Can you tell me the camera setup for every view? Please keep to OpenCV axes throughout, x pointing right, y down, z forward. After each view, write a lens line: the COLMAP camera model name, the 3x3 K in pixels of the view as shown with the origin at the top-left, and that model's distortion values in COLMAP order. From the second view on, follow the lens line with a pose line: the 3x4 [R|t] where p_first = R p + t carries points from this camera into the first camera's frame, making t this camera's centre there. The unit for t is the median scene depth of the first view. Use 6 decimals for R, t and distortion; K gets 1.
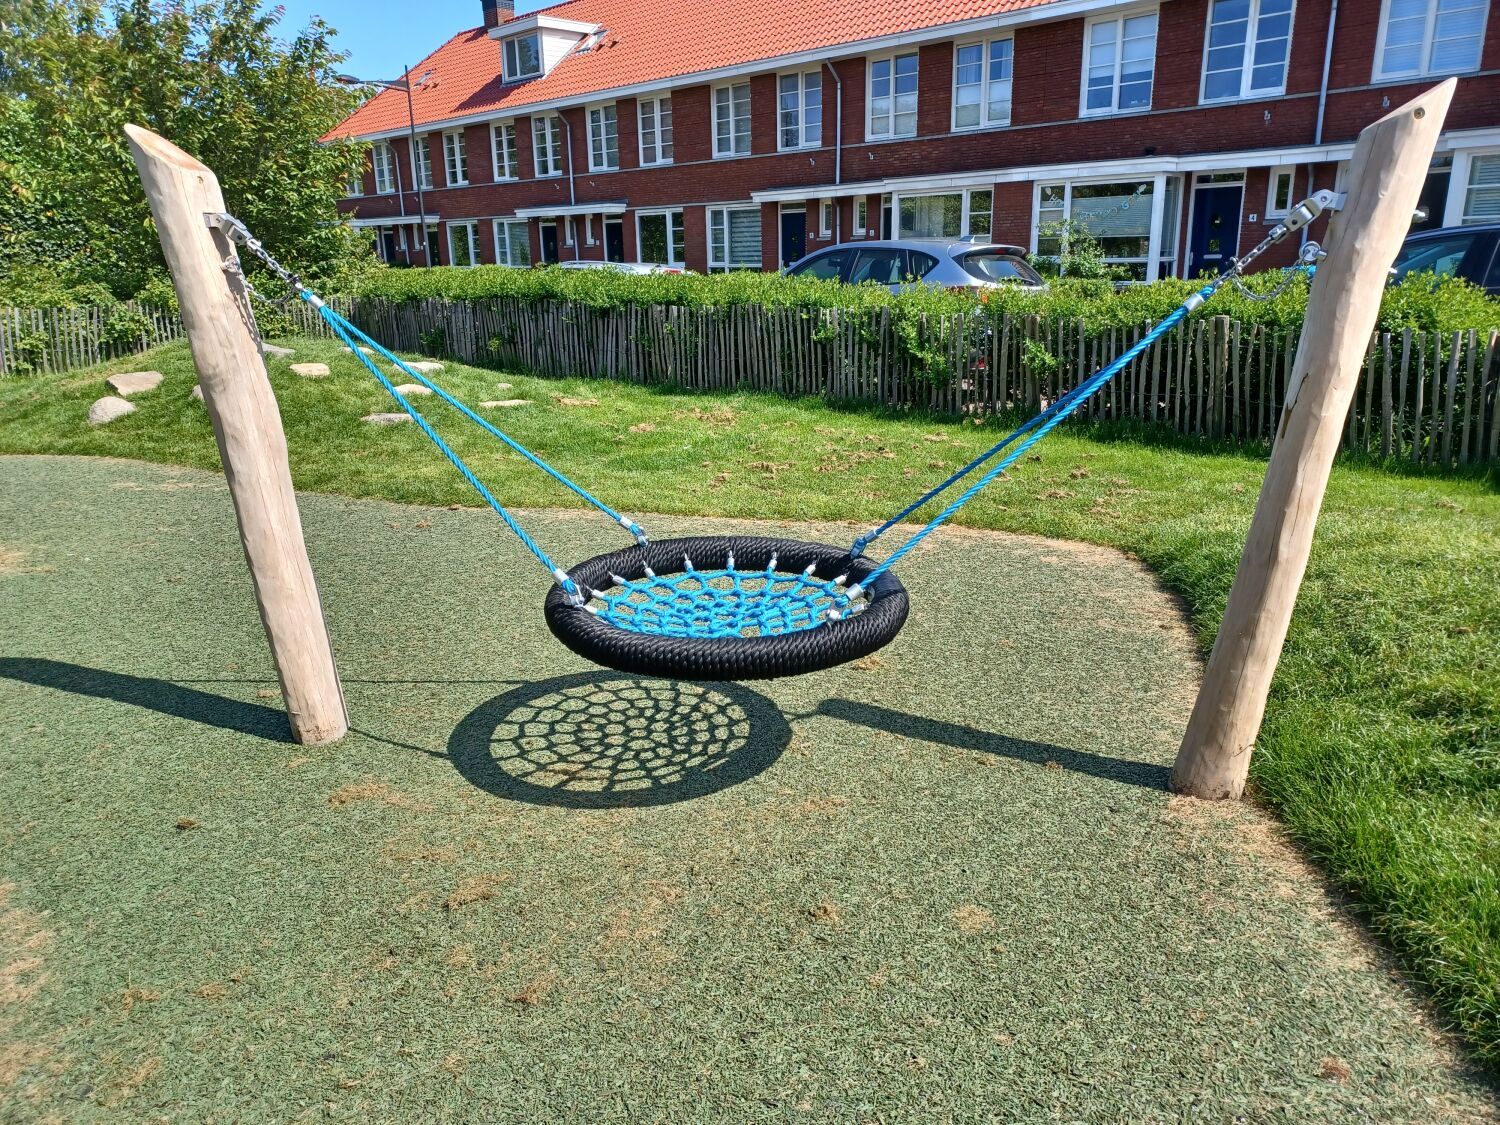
lens RADIAL K [[1098.0, 0, 750.9], [0, 1098.0, 560.7], [0, 0, 1]] dist [0.073786, -0.087655]
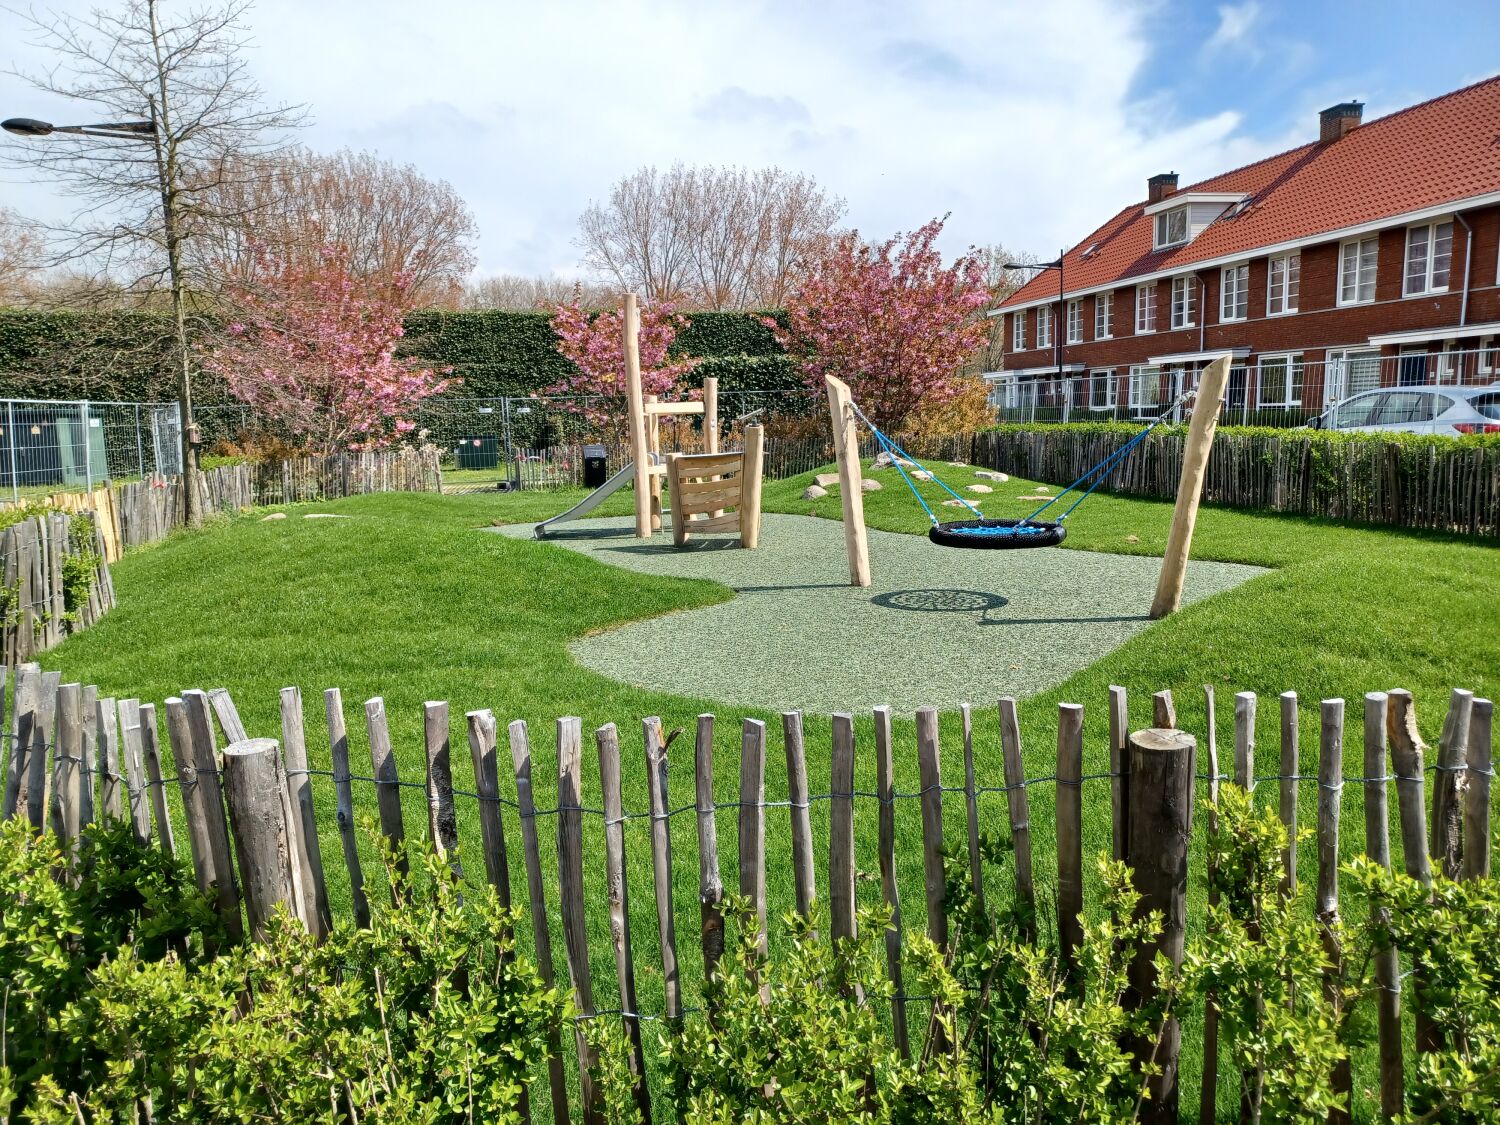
lens RADIAL K [[1097.9, 0, 754.1], [0, 1097.9, 555.9], [0, 0, 1]] dist [0.033295, 0.002002]
pose [[0.835739, 0.068983, -0.544777, 0.106383], [-0.135321, 0.987355, -0.082570, 0.043304], [0.532193, 0.142727, 0.834506, -0.177015]]
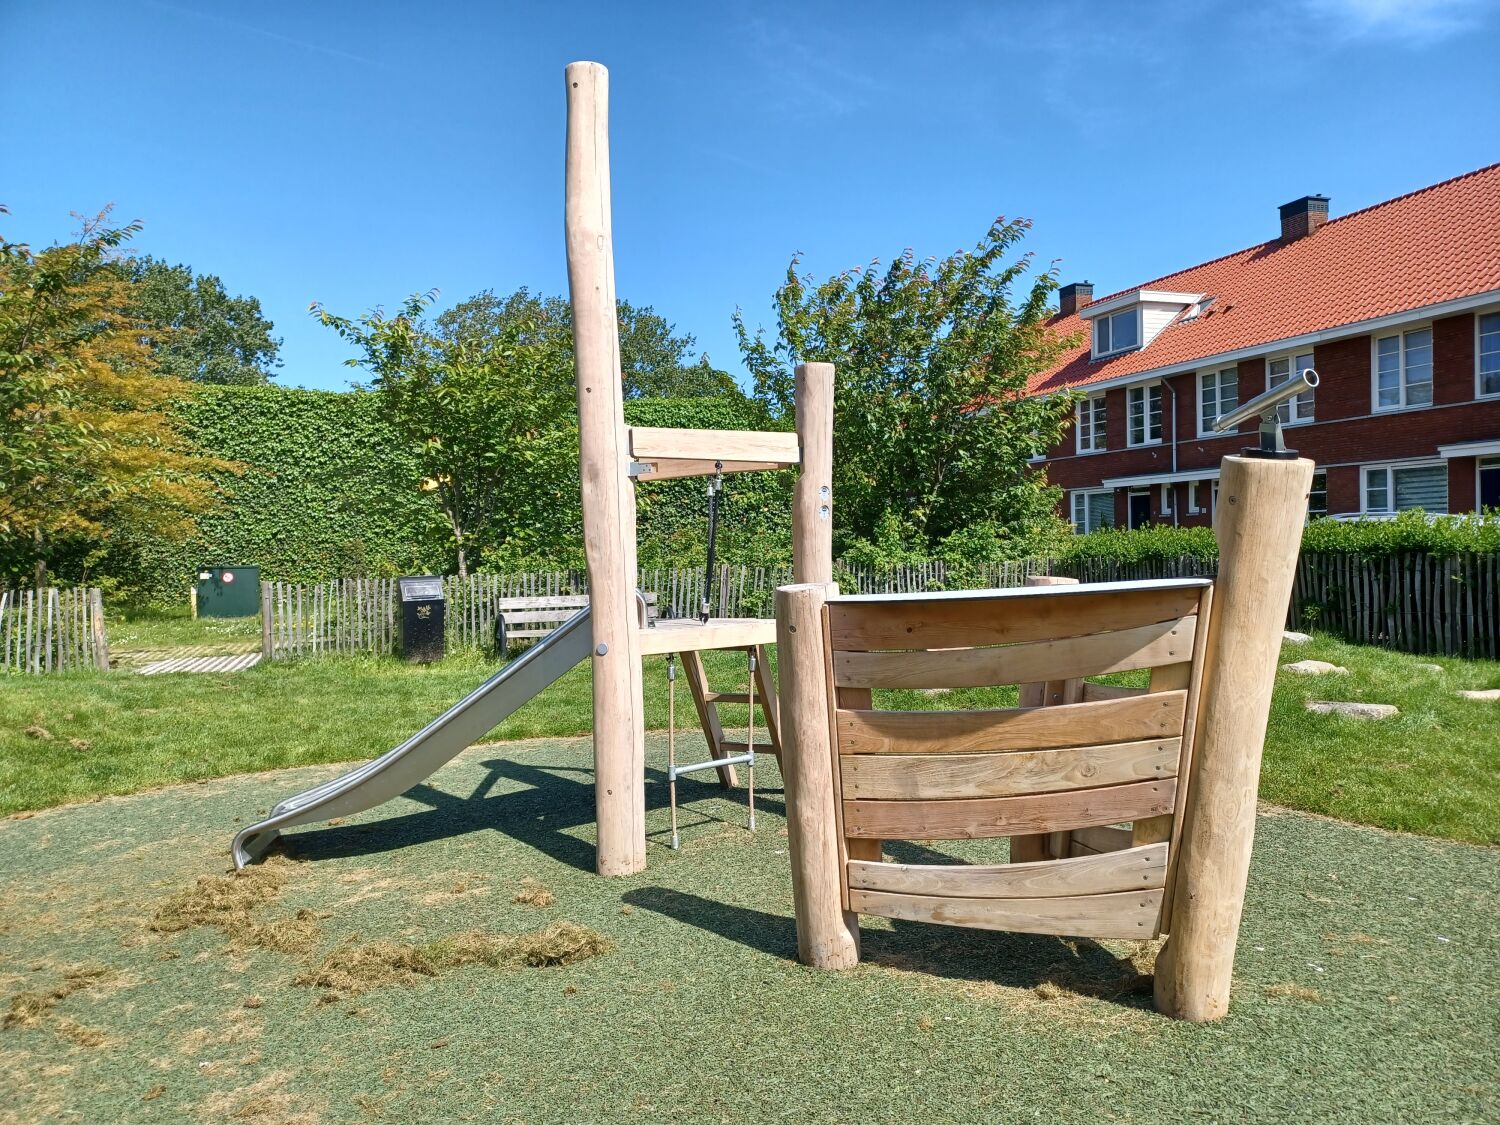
lens RADIAL K [[1098.0, 0, 750.9], [0, 1098.0, 560.7], [0, 0, 1]] dist [0.073786, -0.087655]
pose [[0.912764, 0.005821, -0.408447, -0.134944], [-0.105977, 0.969037, -0.223017, -0.009087], [0.394502, 0.246848, 0.885118, 0.080127]]
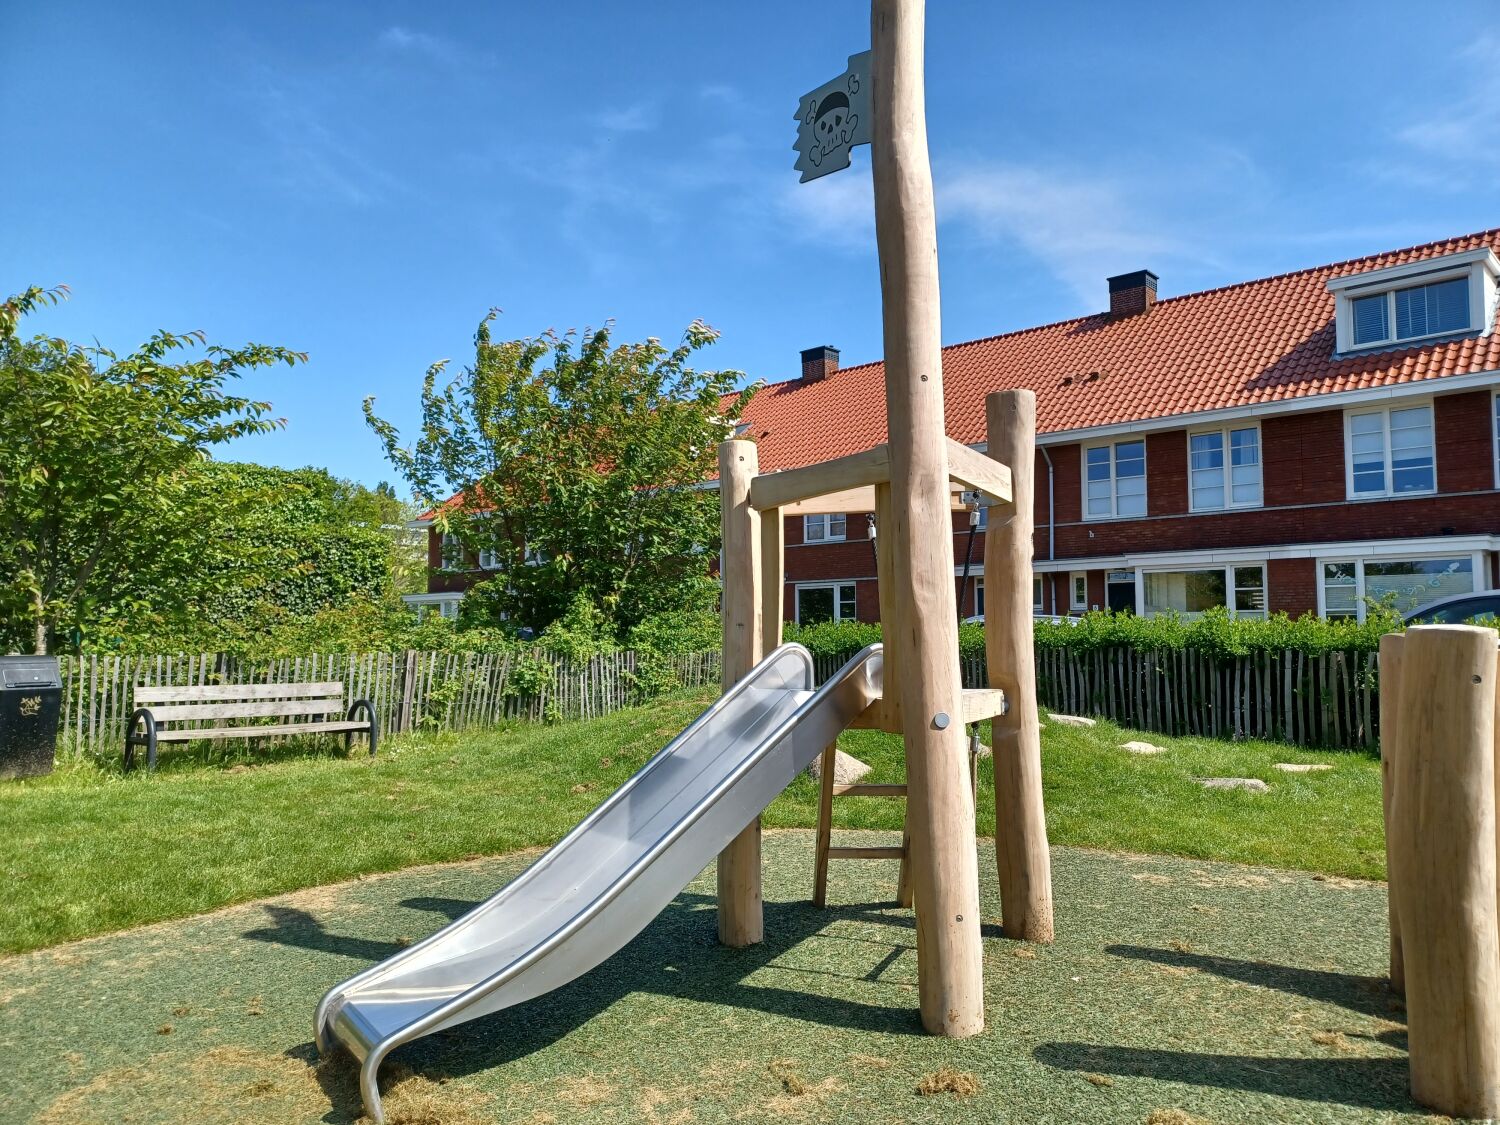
lens RADIAL K [[1098.0, 0, 750.9], [0, 1098.0, 560.7], [0, 0, 1]] dist [0.073786, -0.087655]
pose [[0.998166, 0.025158, 0.055061, -0.241697], [-0.004925, 0.940287, -0.340348, -0.005773], [-0.060335, 0.339452, 0.938686, 0.098762]]
